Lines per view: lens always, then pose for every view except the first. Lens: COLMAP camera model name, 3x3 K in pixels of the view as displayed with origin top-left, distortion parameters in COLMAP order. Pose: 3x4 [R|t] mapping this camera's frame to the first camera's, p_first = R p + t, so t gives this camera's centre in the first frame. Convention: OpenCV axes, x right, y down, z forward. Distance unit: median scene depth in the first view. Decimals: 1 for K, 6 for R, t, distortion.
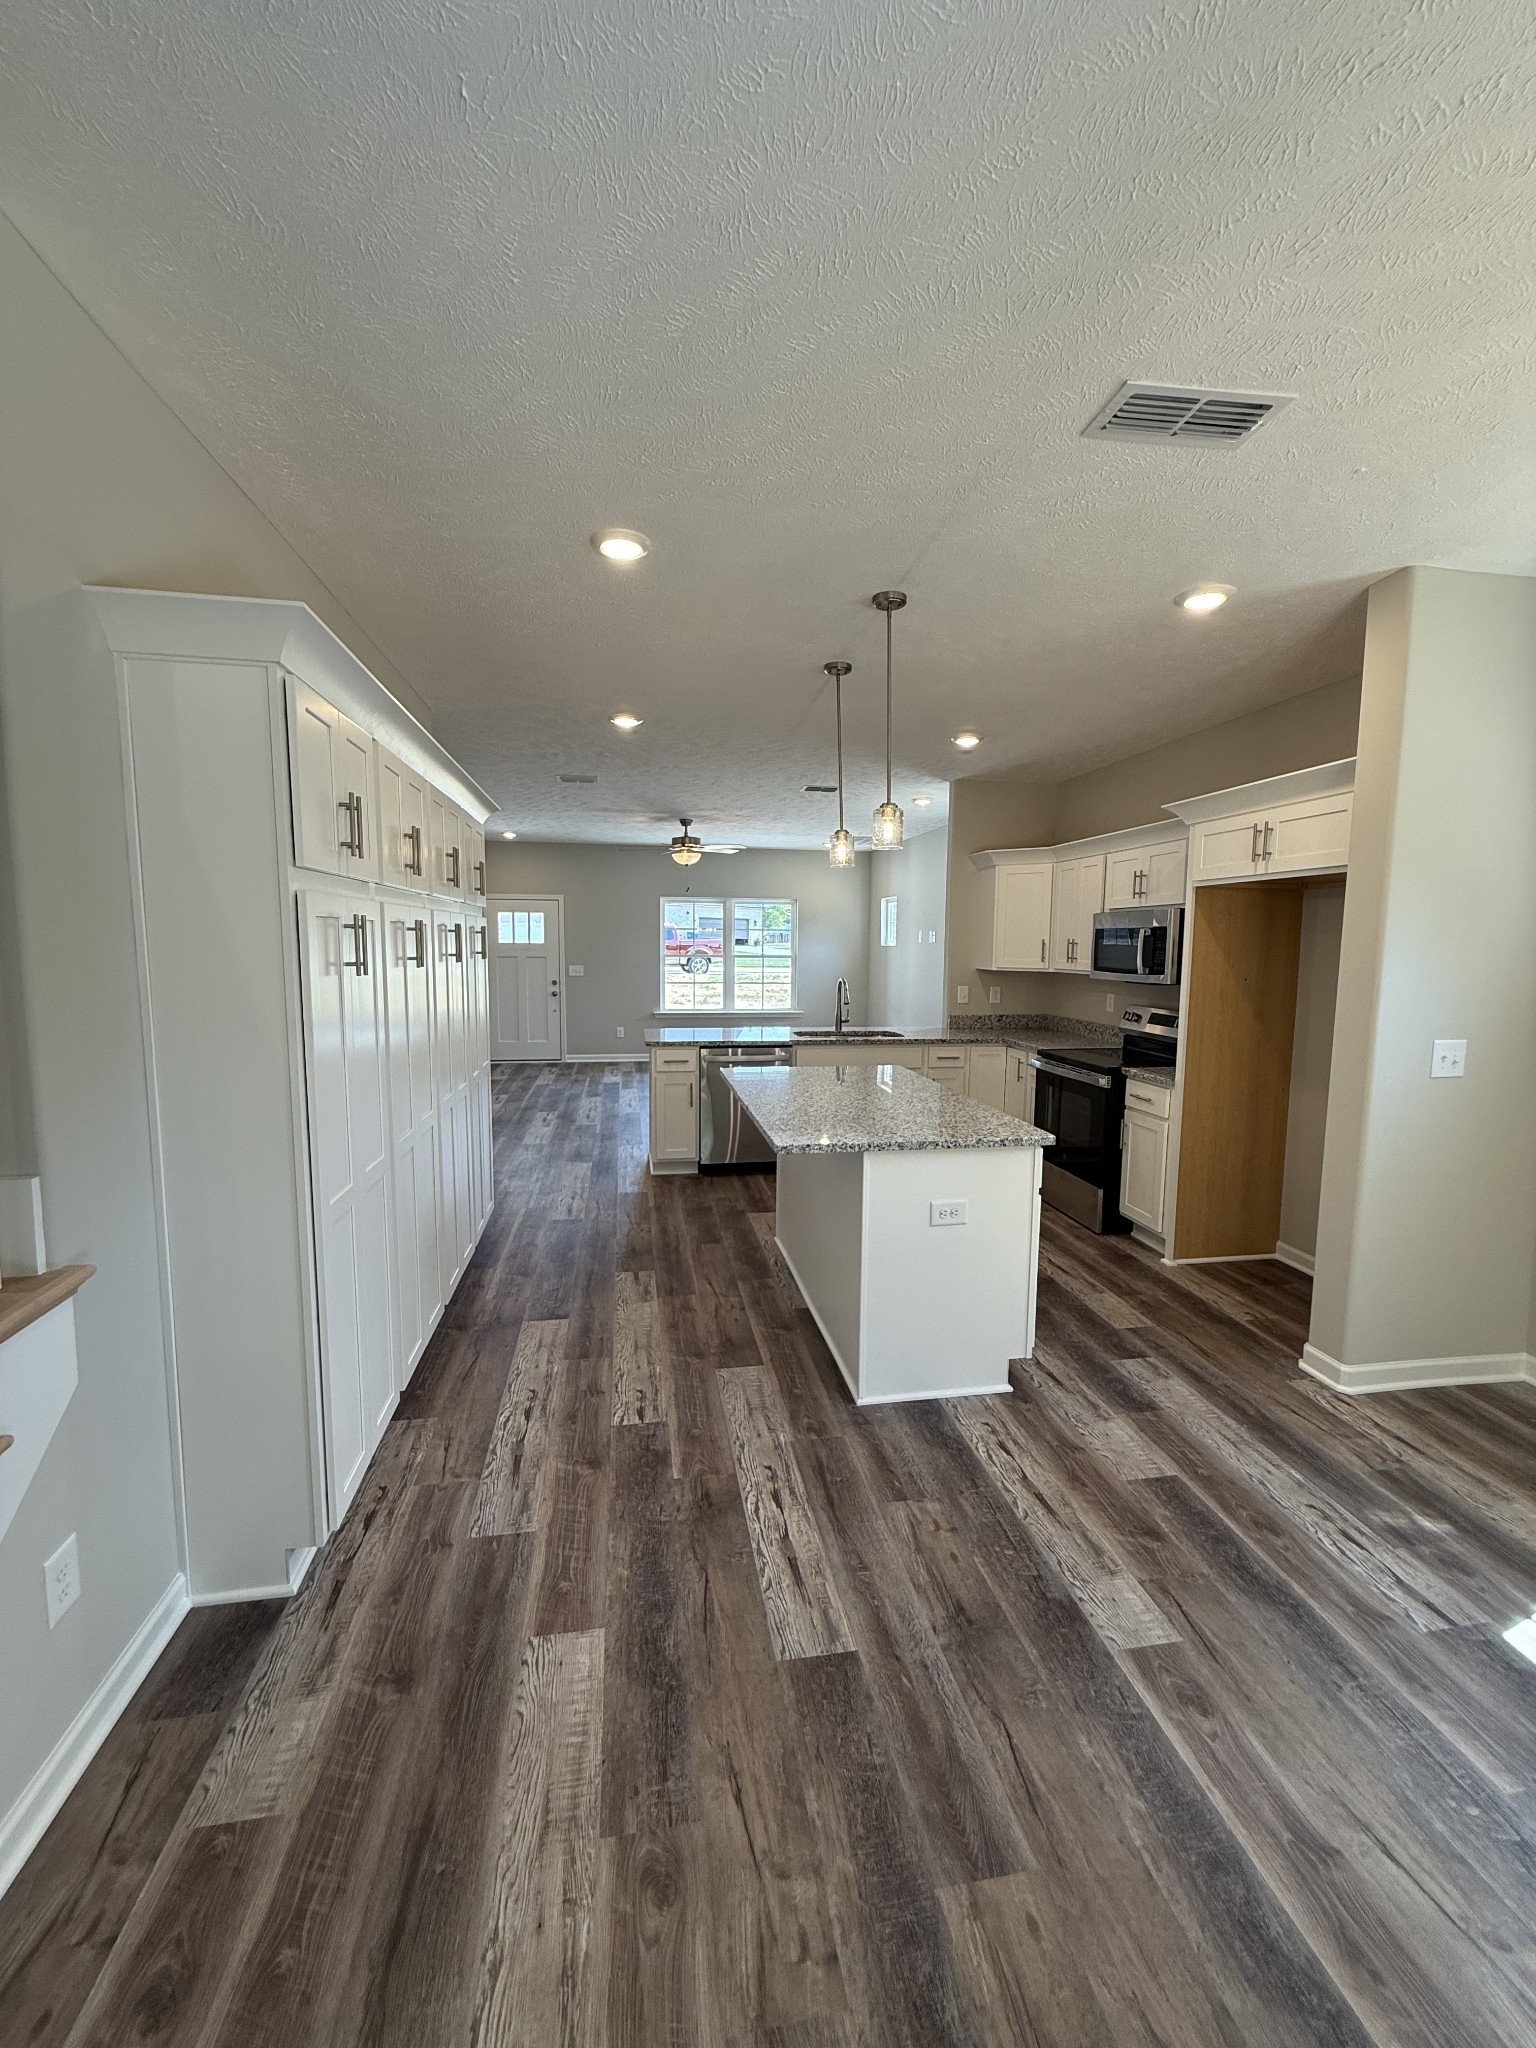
lens RADIAL K [[815.0, 0, 794.0], [0, 815.0, 1022.6], [0, 0, 1]] dist [0.000457, 0.000169]
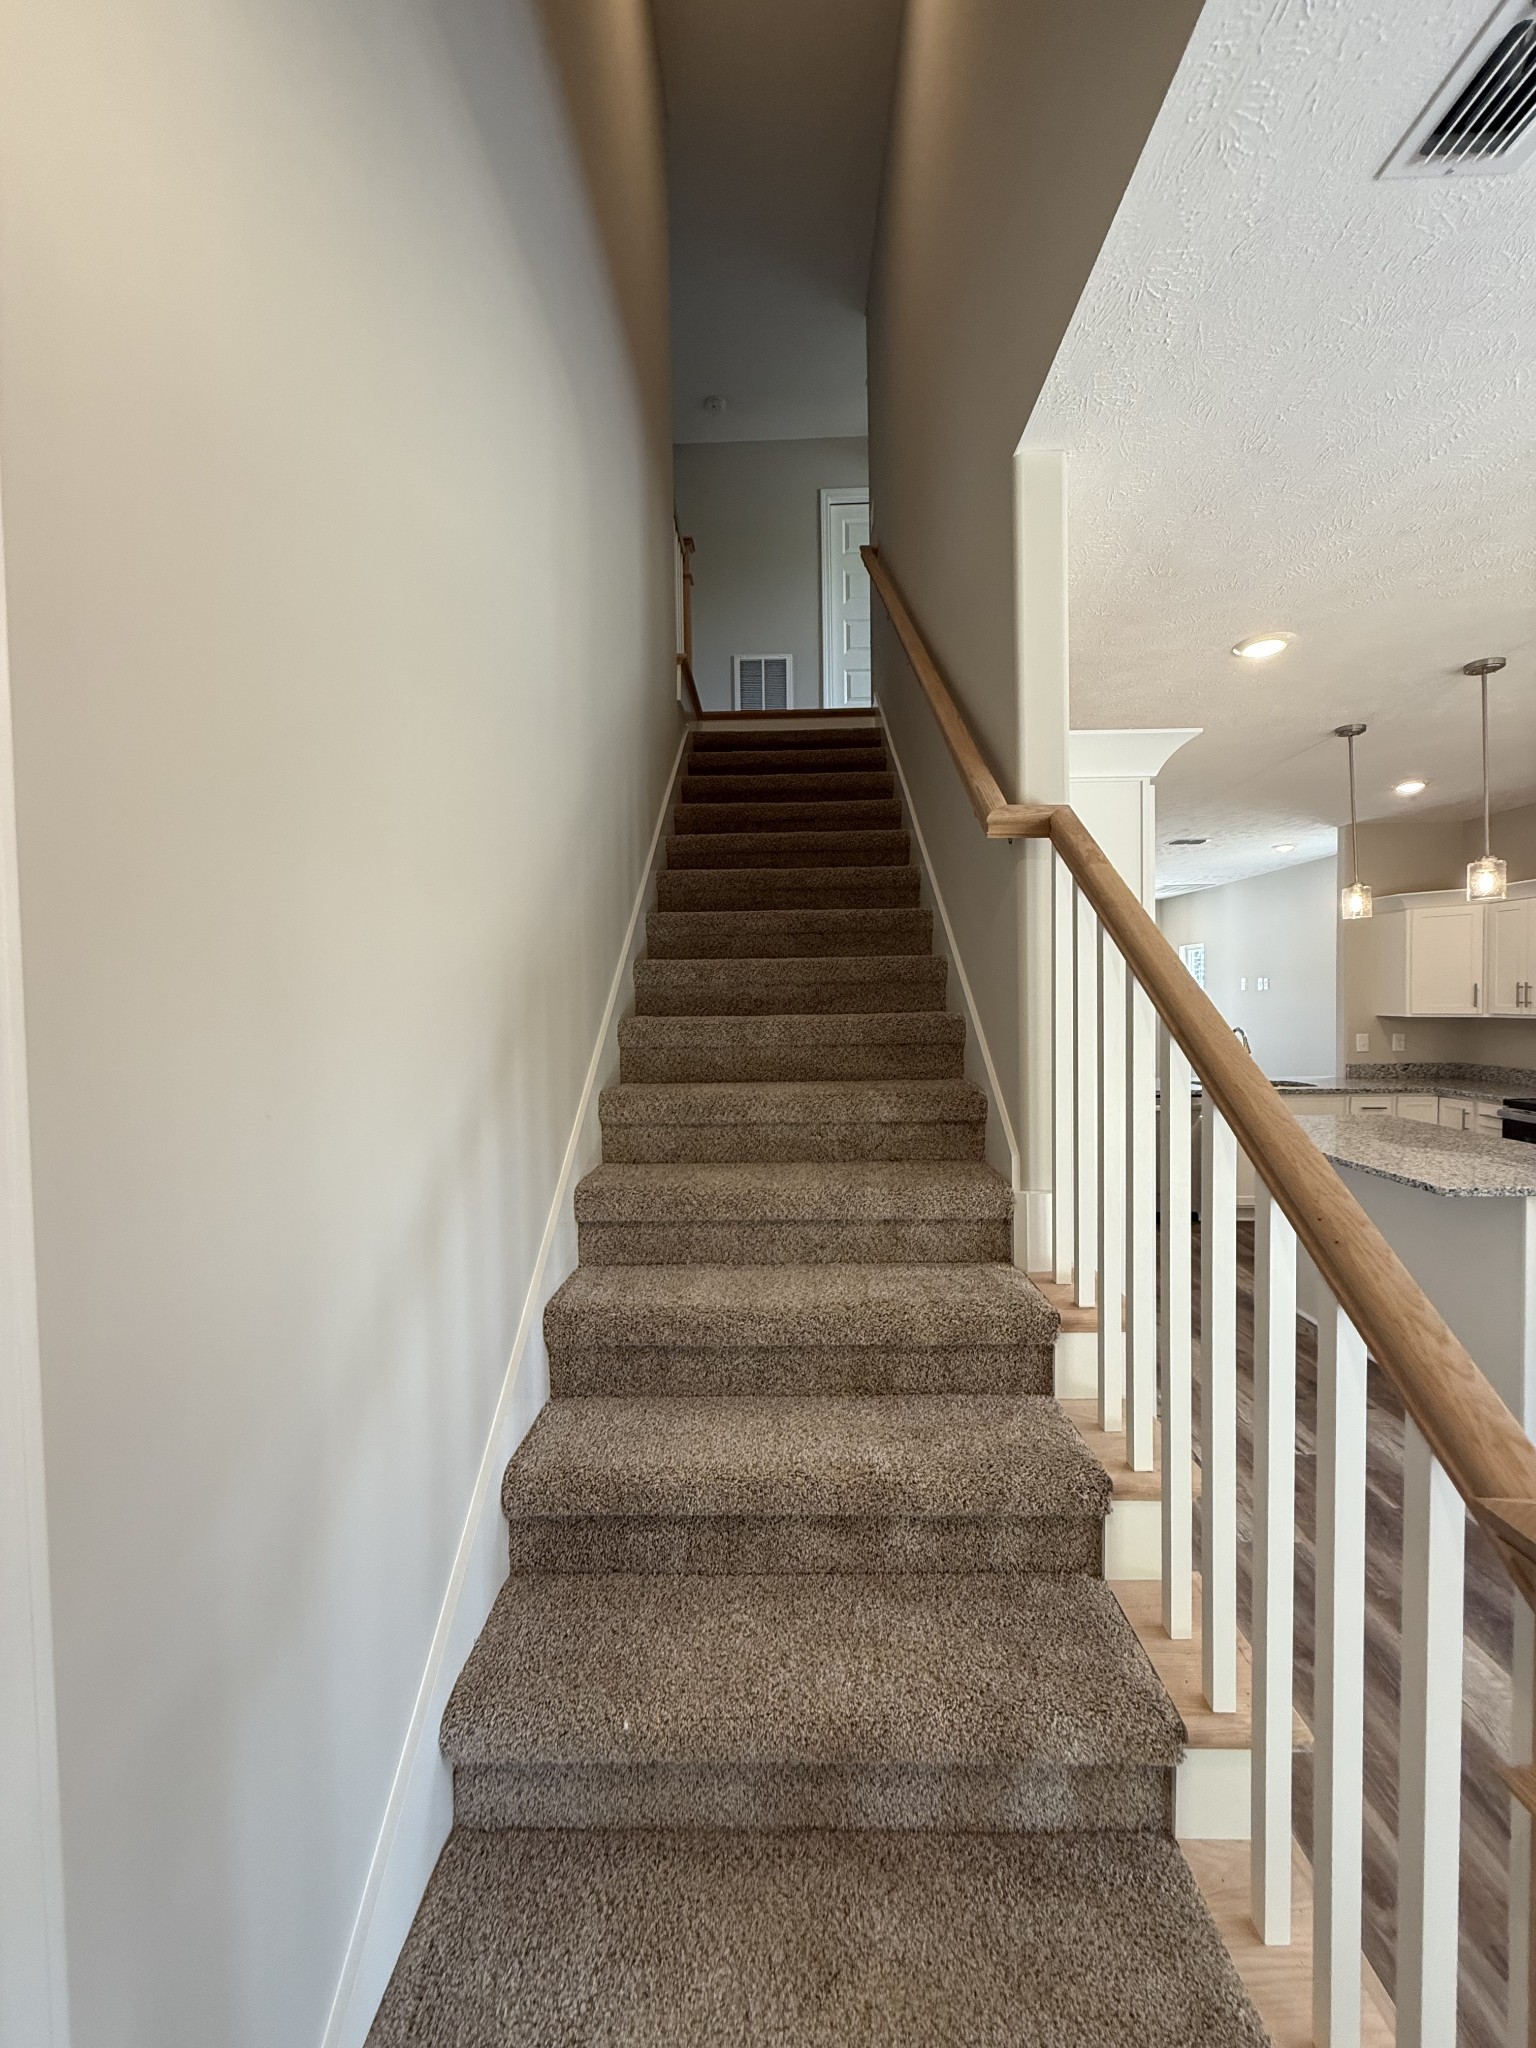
lens RADIAL K [[815.0, 0, 769.0], [0, 815.0, 1022.6], [0, 0, 1]] dist [0.000457, 0.000169]
pose [[0.977622, -0.016860, -0.209691, -0.675929], [0.003062, 0.997818, -0.065953, 0.008511], [0.210346, 0.063835, 0.975541, -0.222257]]
